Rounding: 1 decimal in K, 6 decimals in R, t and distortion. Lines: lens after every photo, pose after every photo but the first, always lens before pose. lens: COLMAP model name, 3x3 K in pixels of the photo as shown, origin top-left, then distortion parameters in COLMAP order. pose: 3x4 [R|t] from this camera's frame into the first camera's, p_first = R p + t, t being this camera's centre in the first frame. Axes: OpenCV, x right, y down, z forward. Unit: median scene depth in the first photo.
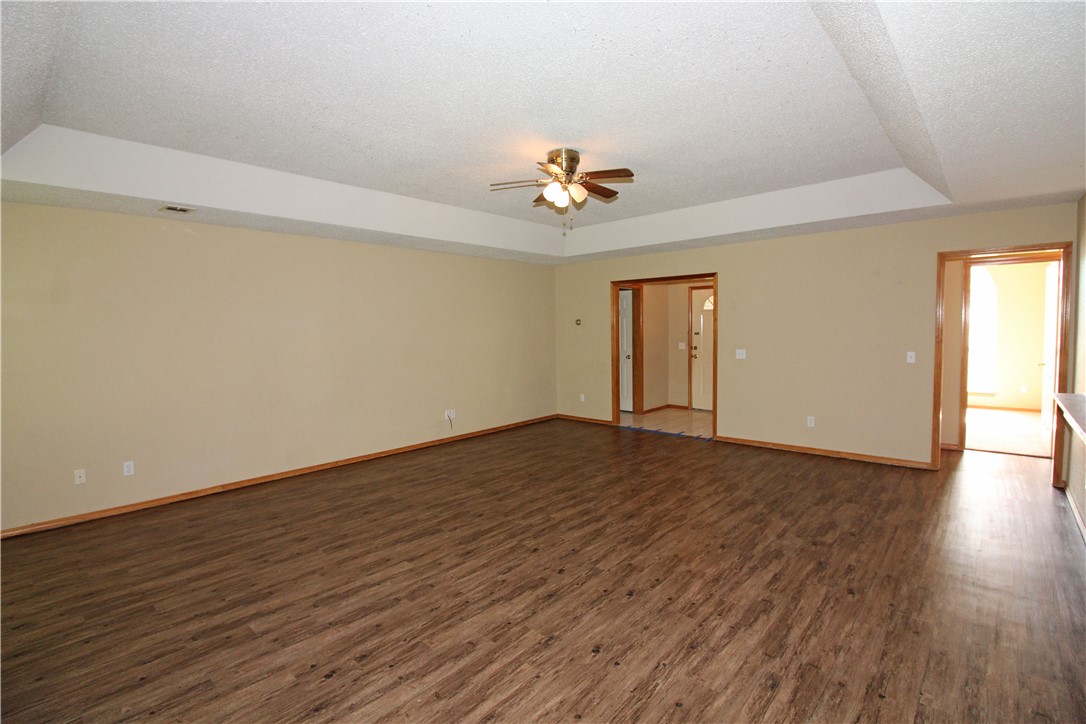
lens RADIAL K [[503.5, 0, 544.0], [0, 503.5, 360.8], [0, 0, 1]] dist [-0.008302, -0.005170]
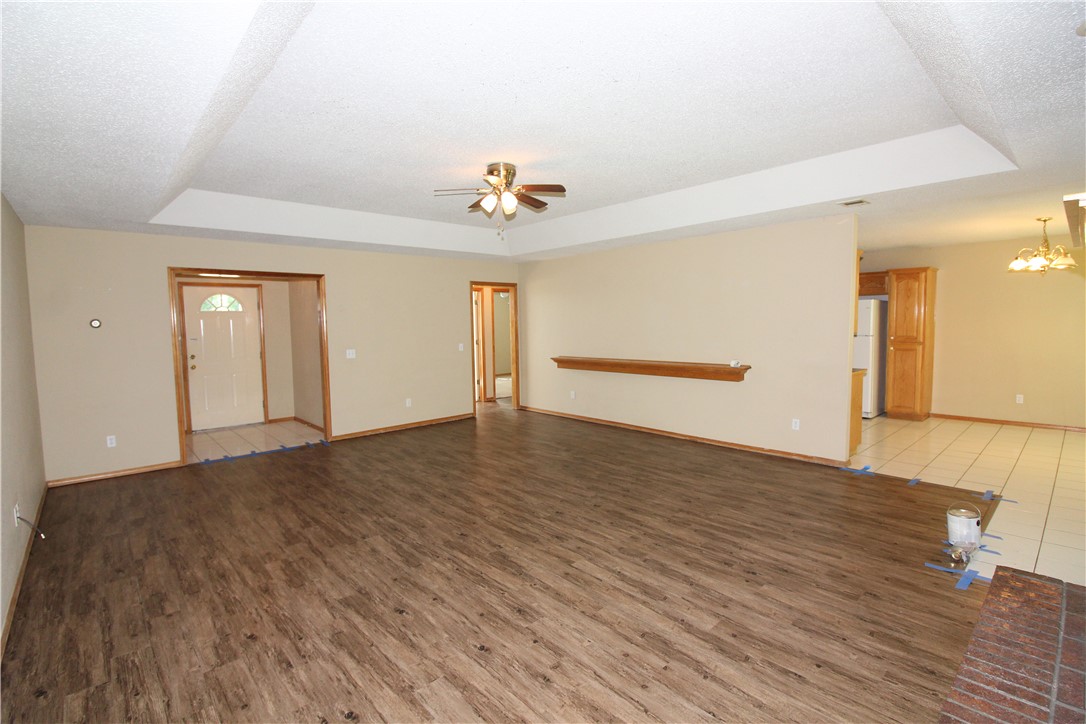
lens RADIAL K [[503.5, 0, 545.2], [0, 503.5, 361.2], [0, 0, 1]] dist [-0.008302, -0.005170]
pose [[0.093960, -0.061633, 0.993666, -1.079336], [0.084830, 0.994948, 0.053691, -0.034431], [-0.991955, 0.079248, 0.098714, 0.830962]]
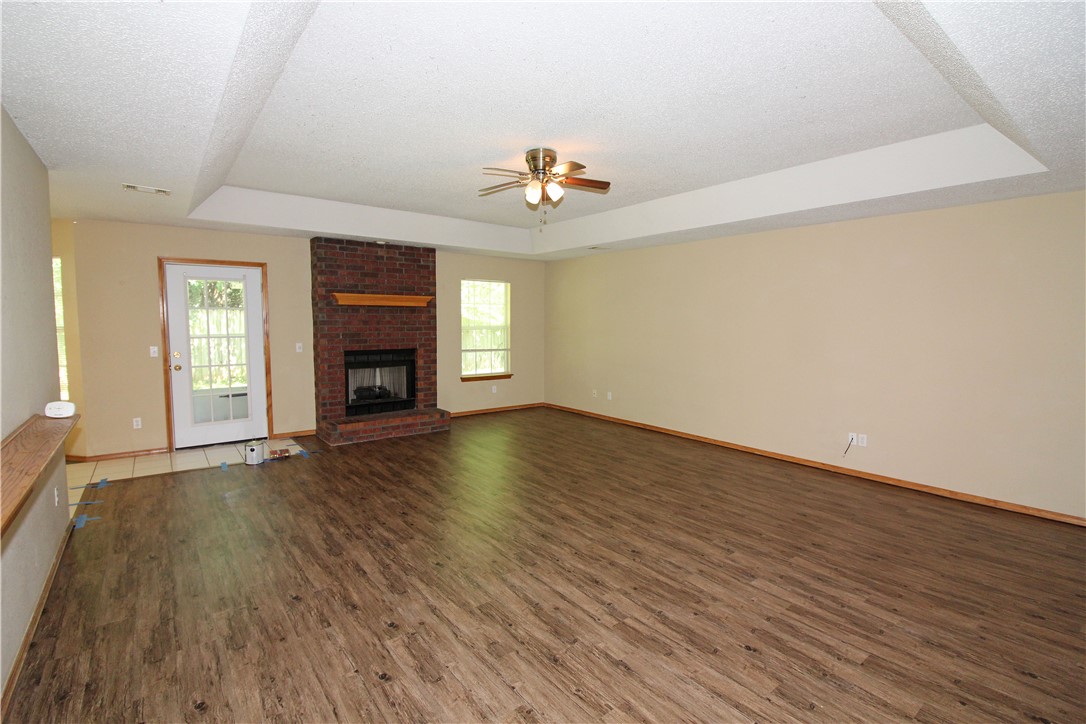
lens RADIAL K [[503.5, 0, 537.7], [0, 503.5, 357.9], [0, 0, 1]] dist [-0.008302, -0.005170]
pose [[-0.181475, 0.089303, -0.979332, 1.099025], [-0.071779, 0.992009, 0.103759, -0.097907], [0.980772, 0.089125, -0.173615, 1.213444]]
